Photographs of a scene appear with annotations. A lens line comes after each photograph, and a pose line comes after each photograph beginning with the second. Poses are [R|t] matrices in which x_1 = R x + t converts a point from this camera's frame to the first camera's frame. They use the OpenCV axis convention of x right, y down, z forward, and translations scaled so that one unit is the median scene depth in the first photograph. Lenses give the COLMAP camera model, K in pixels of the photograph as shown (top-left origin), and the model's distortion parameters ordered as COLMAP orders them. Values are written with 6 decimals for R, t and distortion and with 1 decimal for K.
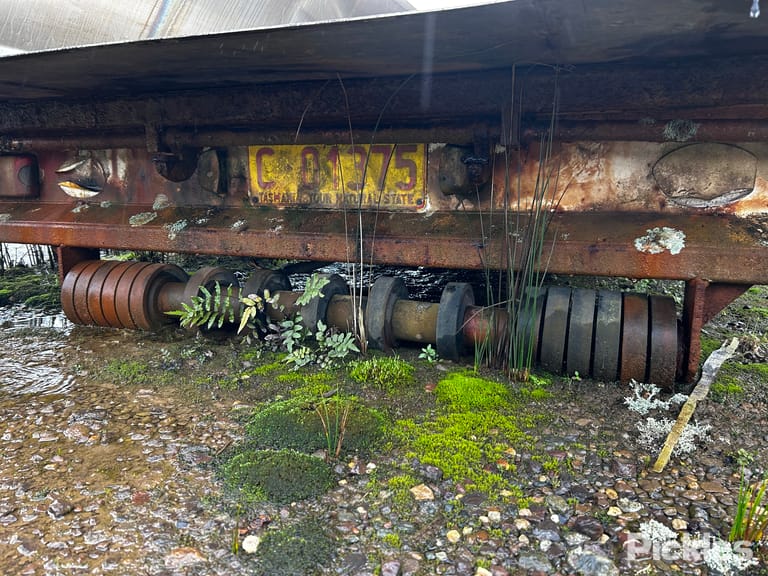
lens RADIAL K [[578.7, 0, 383.1], [0, 578.7, 281.5], [0, 0, 1]] dist [0.040753, -0.048341]
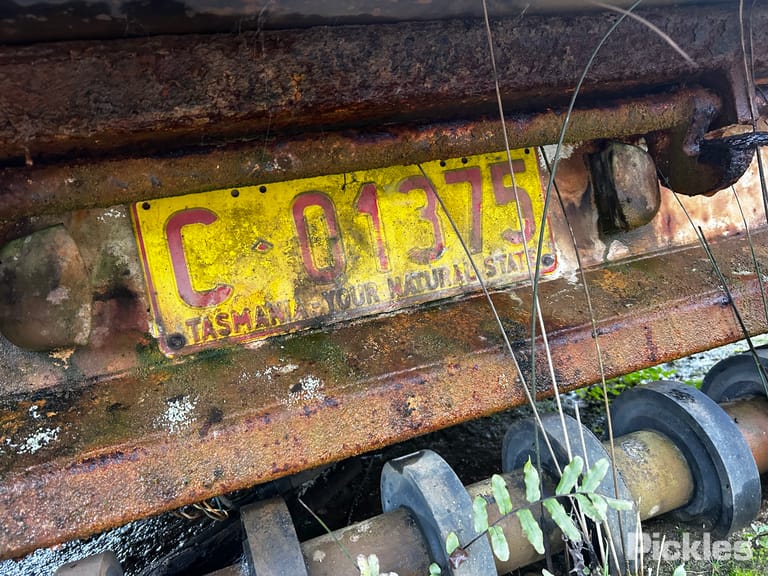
lens RADIAL K [[578.7, 0, 383.1], [0, 578.7, 281.5], [0, 0, 1]] dist [0.040753, -0.048341]
pose [[0.758615, -0.174572, 0.627716, -0.381667], [0.295619, 0.950783, -0.092847, -0.109288], [-0.580614, 0.256000, 0.772885, 0.651638]]
